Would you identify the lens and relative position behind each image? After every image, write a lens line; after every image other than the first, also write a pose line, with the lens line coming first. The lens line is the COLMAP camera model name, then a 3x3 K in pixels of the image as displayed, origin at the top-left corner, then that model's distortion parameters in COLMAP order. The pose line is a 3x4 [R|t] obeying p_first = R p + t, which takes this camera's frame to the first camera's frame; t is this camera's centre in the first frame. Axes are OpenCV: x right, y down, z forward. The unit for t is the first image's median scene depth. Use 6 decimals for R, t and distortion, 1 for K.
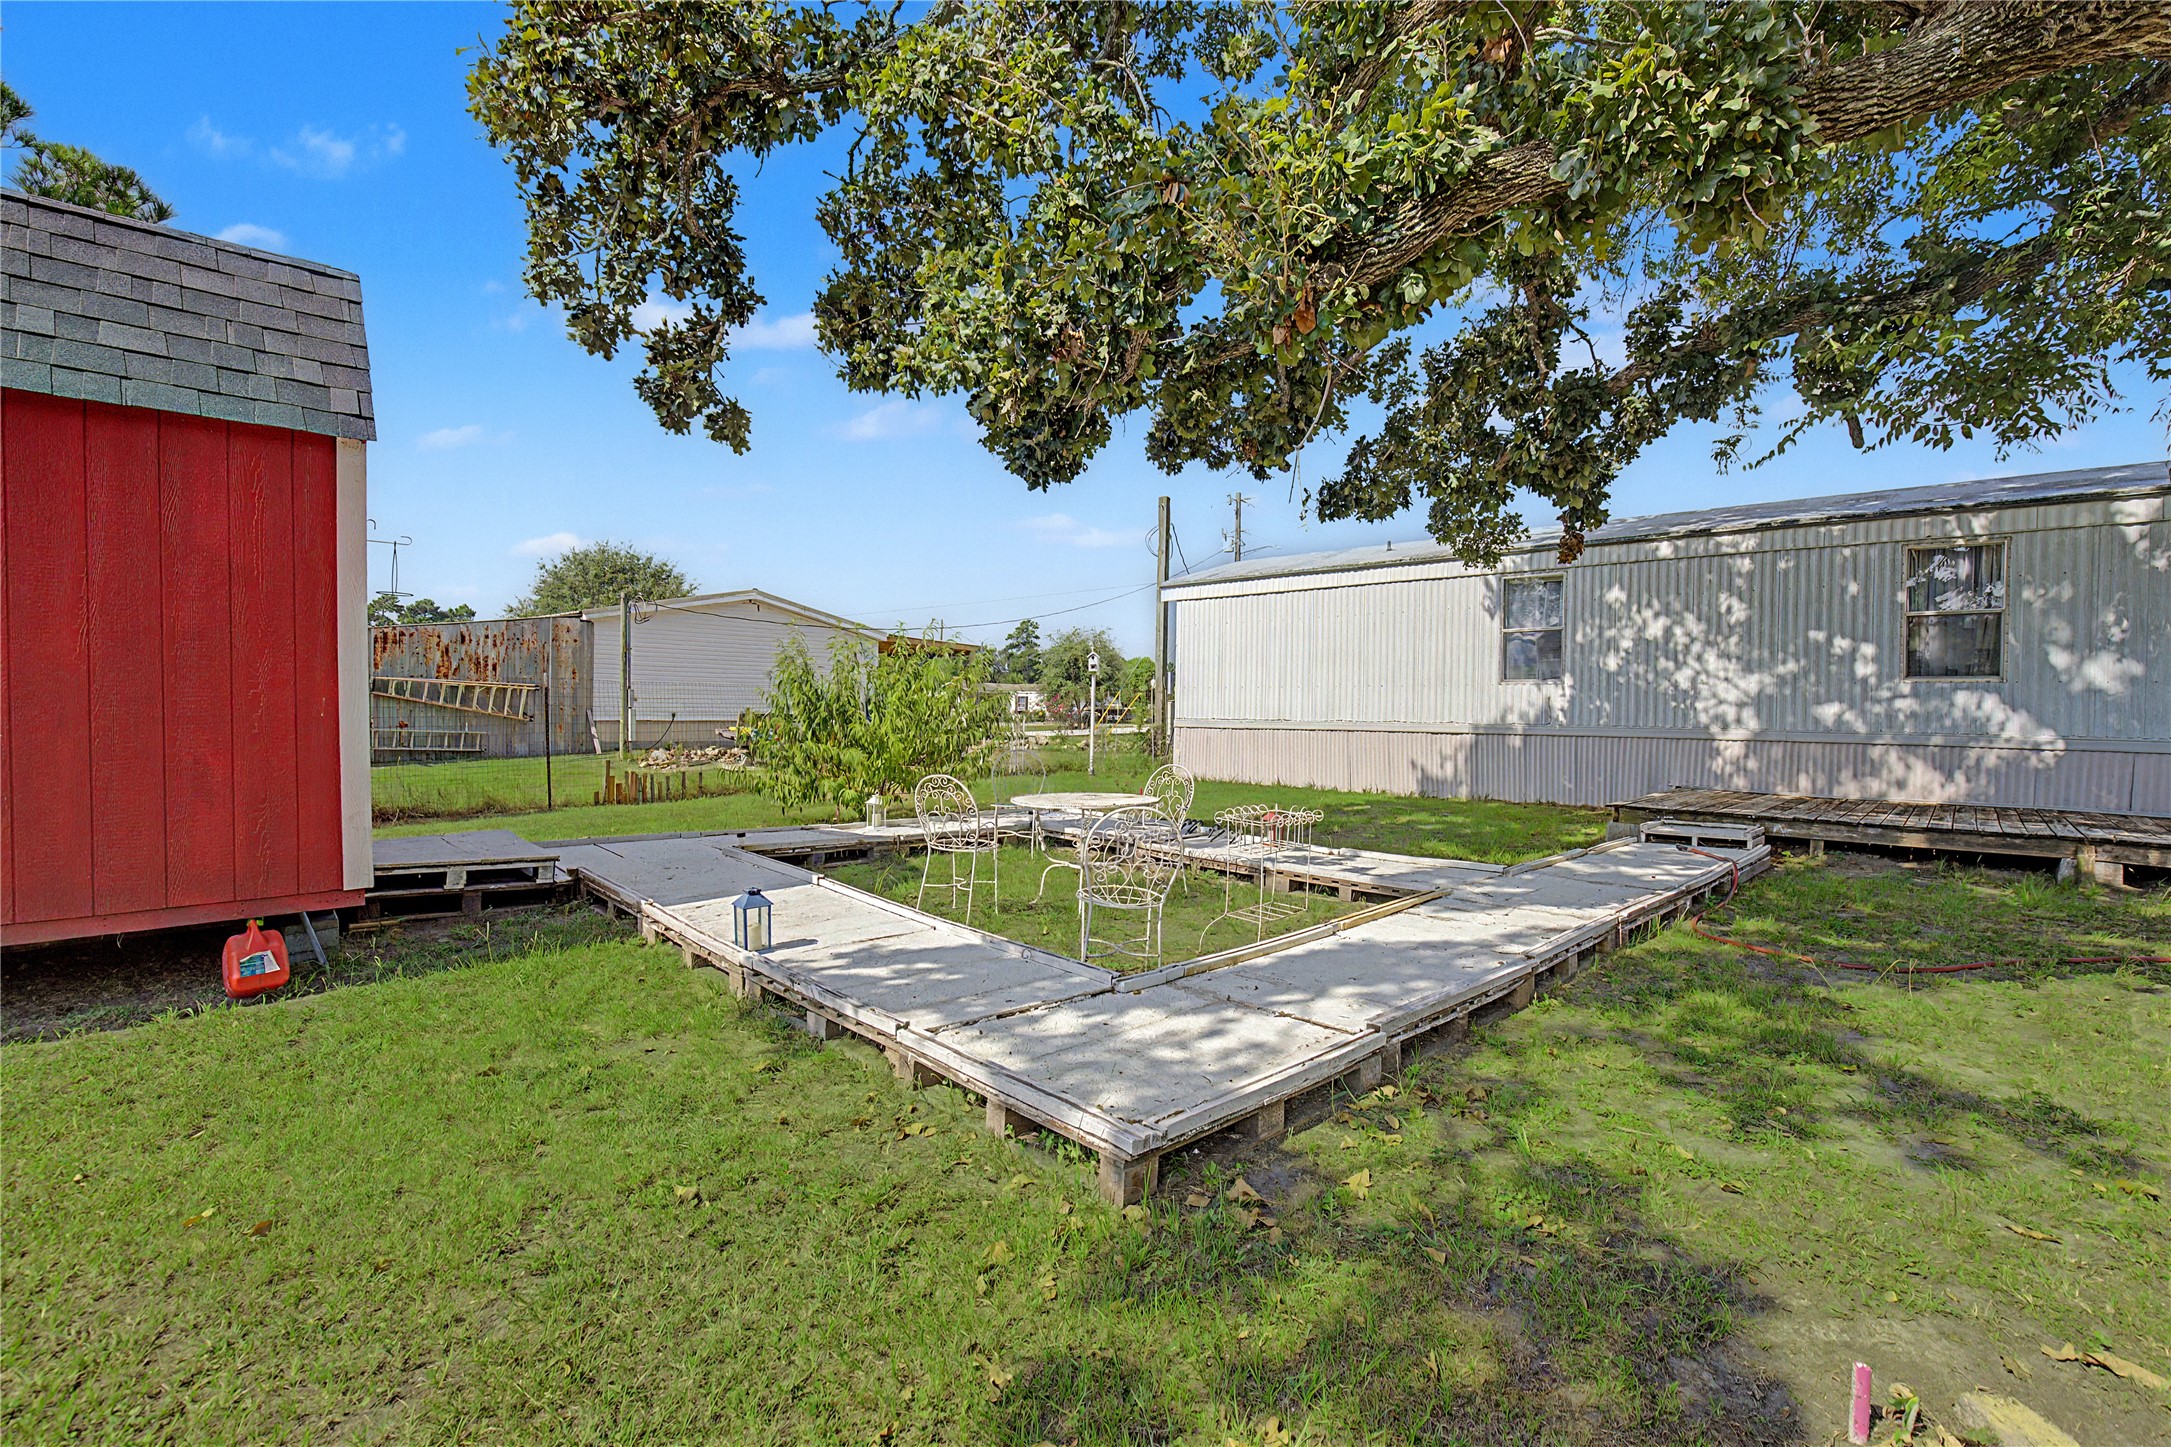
lens RADIAL K [[999.0, 0, 1099.4], [0, 999.0, 713.4], [0, 0, 1]] dist [0.002247, -0.000232]
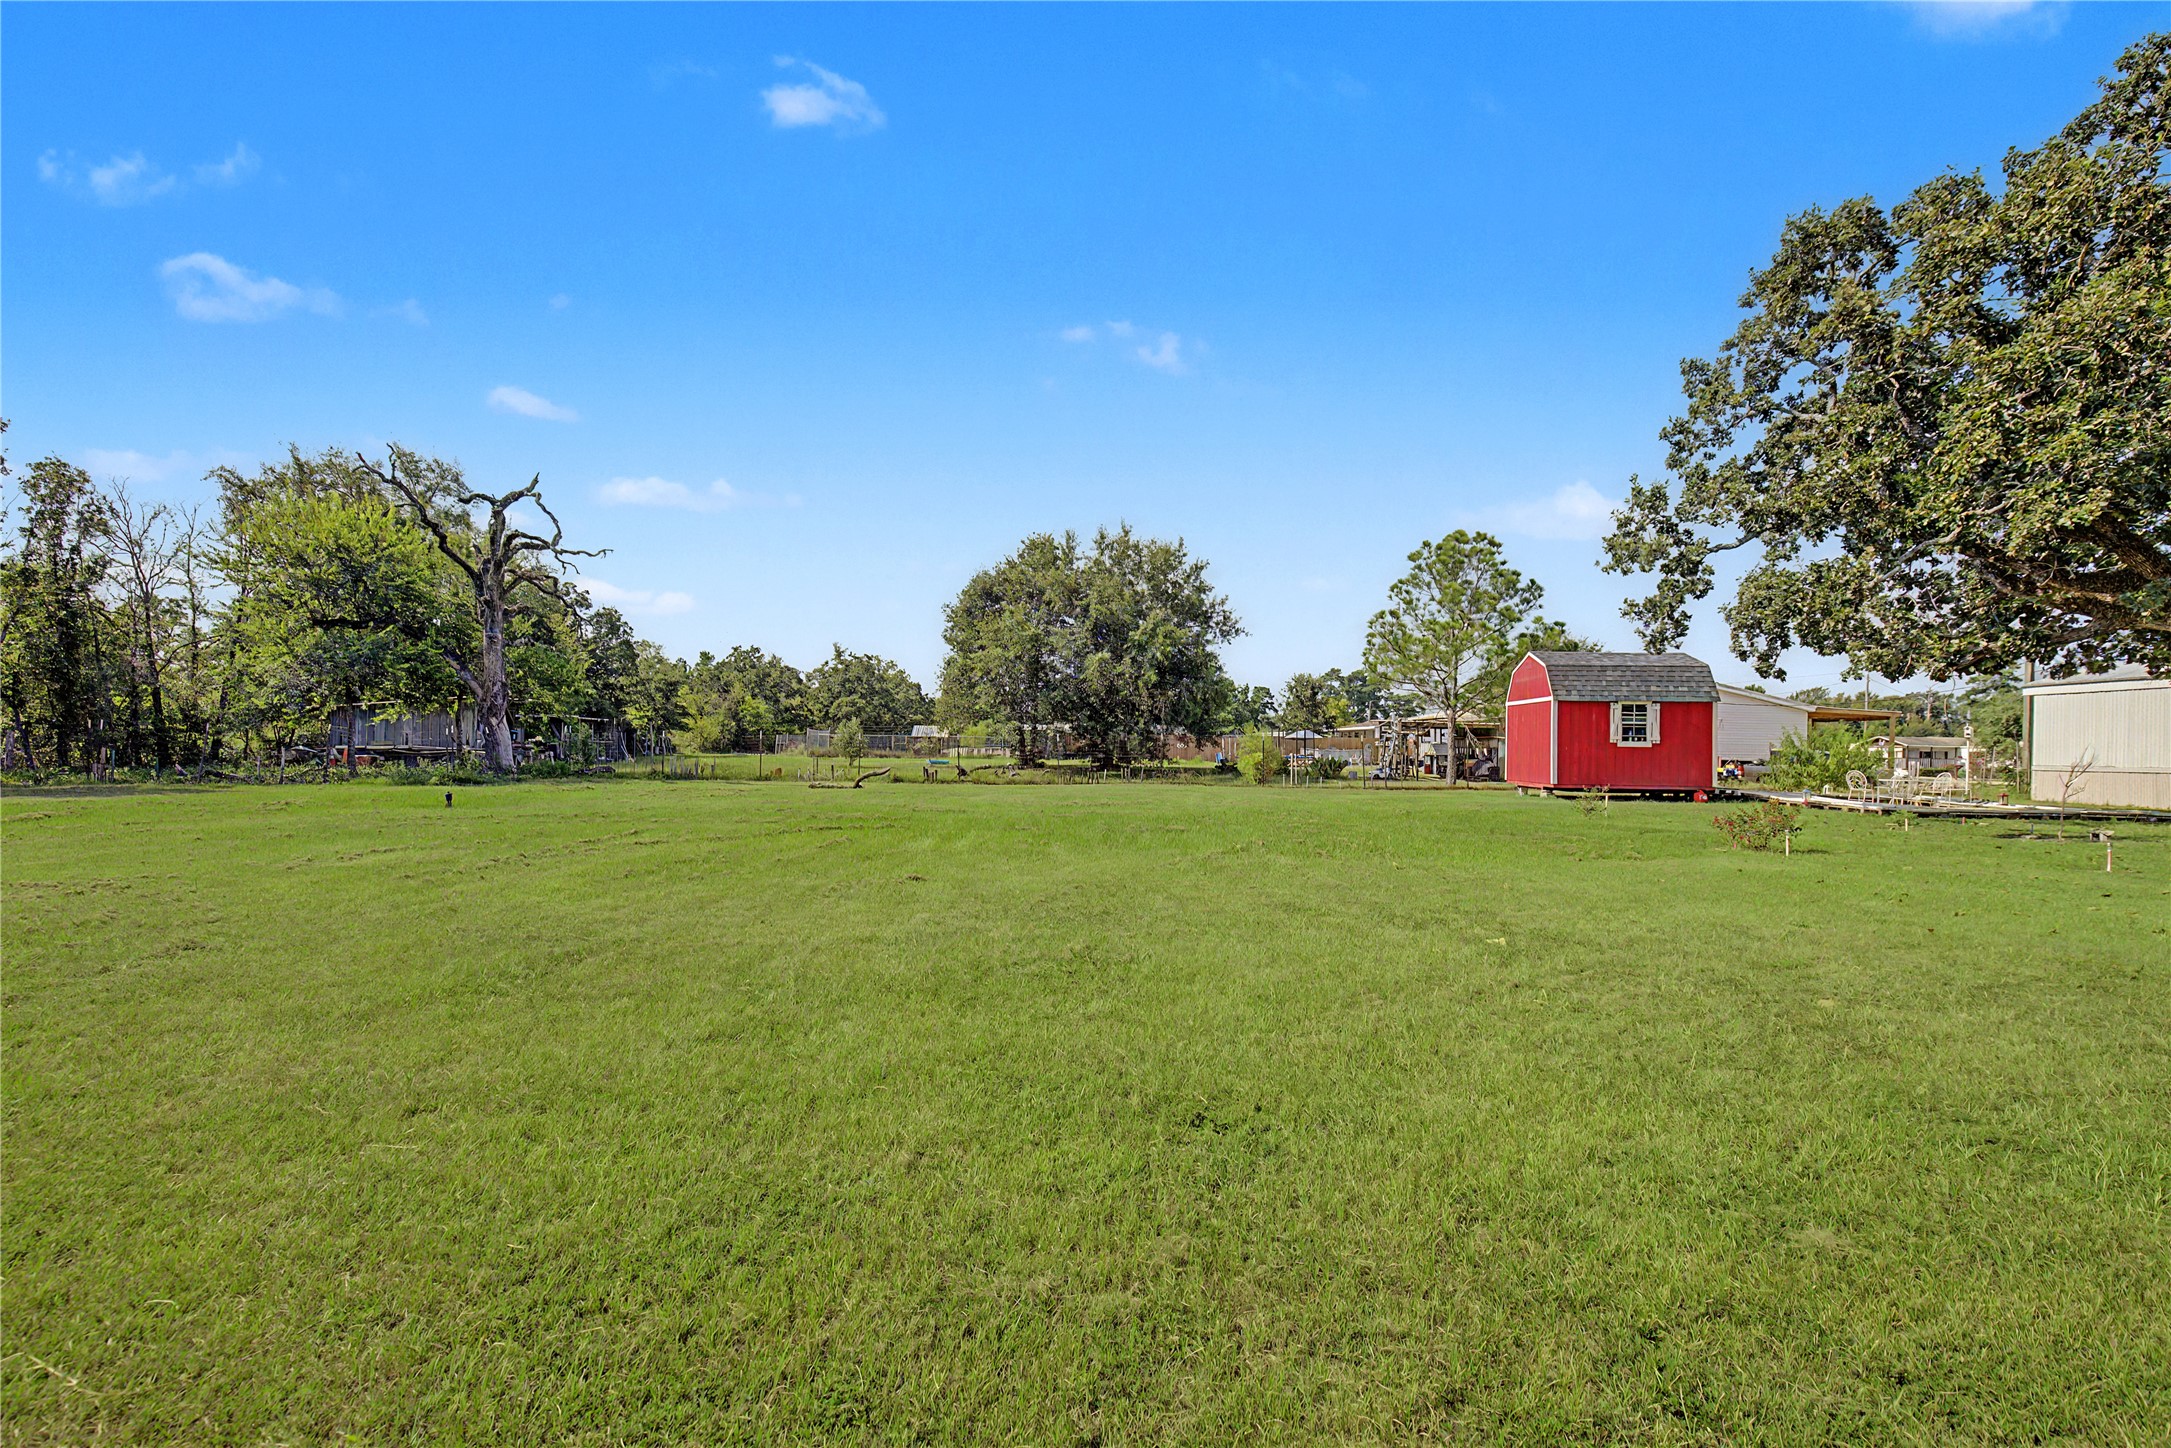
lens RADIAL K [[999.0, 0, 1096.1], [0, 999.0, 735.0], [0, 0, 1]] dist [0.002247, -0.000232]
pose [[0.681590, -0.007362, -0.731698, 0.312292], [-0.014361, 0.999622, -0.023435, 0.020652], [0.731594, 0.026481, 0.681226, -1.771204]]
